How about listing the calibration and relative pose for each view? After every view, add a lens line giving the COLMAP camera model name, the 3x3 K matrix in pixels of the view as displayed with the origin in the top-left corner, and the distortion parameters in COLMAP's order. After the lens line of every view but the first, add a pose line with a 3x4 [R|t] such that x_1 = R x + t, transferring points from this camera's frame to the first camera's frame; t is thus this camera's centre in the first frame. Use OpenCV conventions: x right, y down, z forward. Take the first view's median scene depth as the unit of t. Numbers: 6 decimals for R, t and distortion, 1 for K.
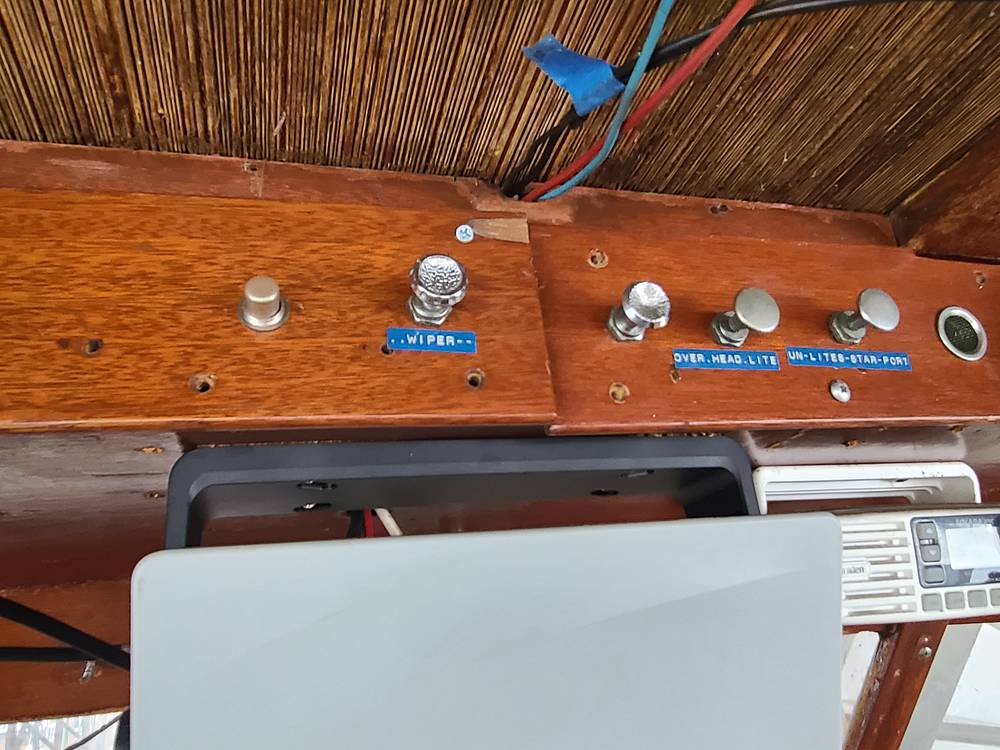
lens RADIAL K [[690.2, 0, 504.0], [0, 690.2, 379.6], [0, 0, 1]] dist [0.005549, -0.001226]
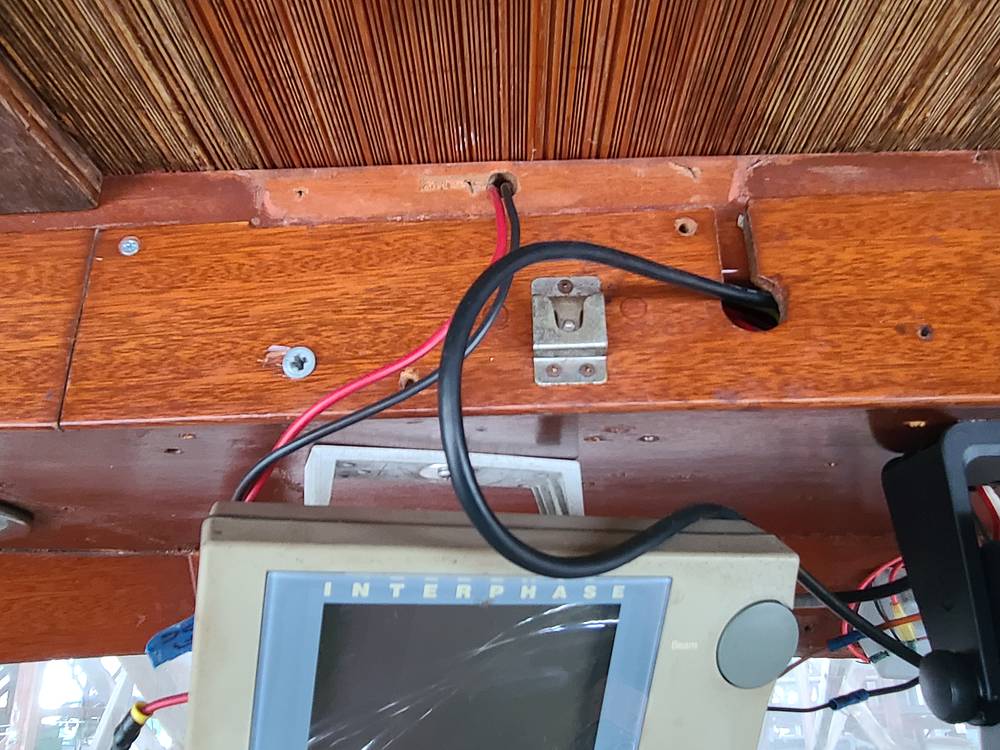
lens RADIAL K [[708.4, 0, 496.5], [0, 708.4, 383.5], [0, 0, 1]] dist [-0.011629, -0.006491]
pose [[0.949848, -0.001448, -0.312709, -0.852624], [0.011576, 0.999467, 0.030534, -0.005973], [0.312498, -0.032622, 0.949358, -0.301247]]
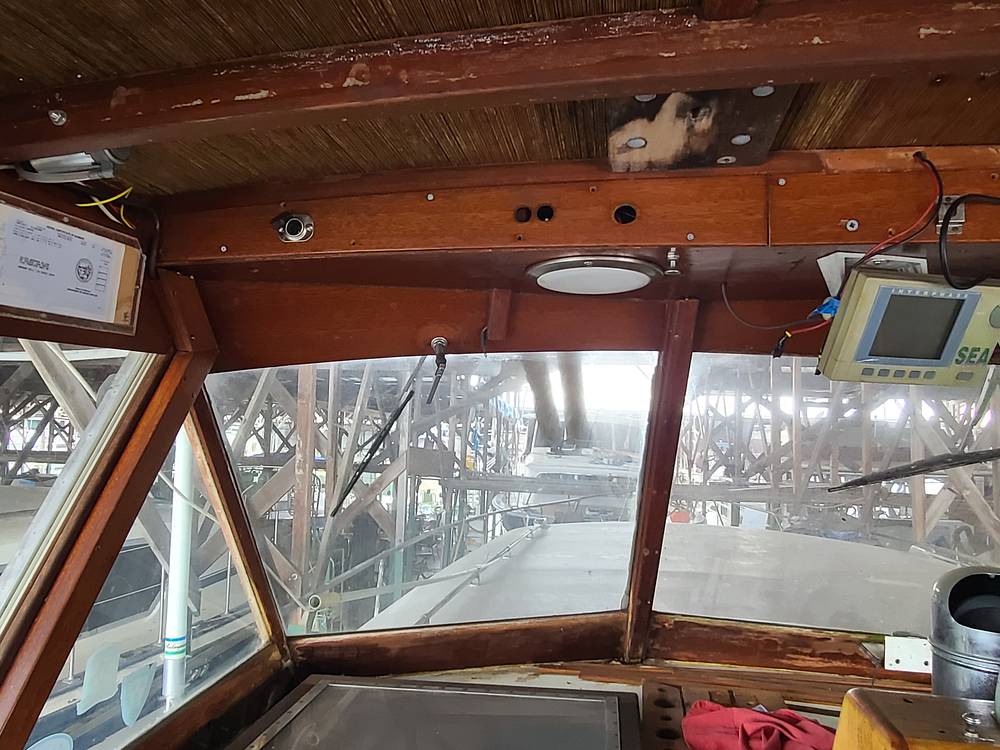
lens RADIAL K [[729.5, 0, 486.7], [0, 729.5, 366.5], [0, 0, 1]] dist [-0.000187, -0.007775]
pose [[0.888298, 0.111571, -0.445510, -1.430527], [0.022639, 0.958227, 0.285112, -0.407065], [0.458710, -0.263350, 0.848665, -3.389366]]
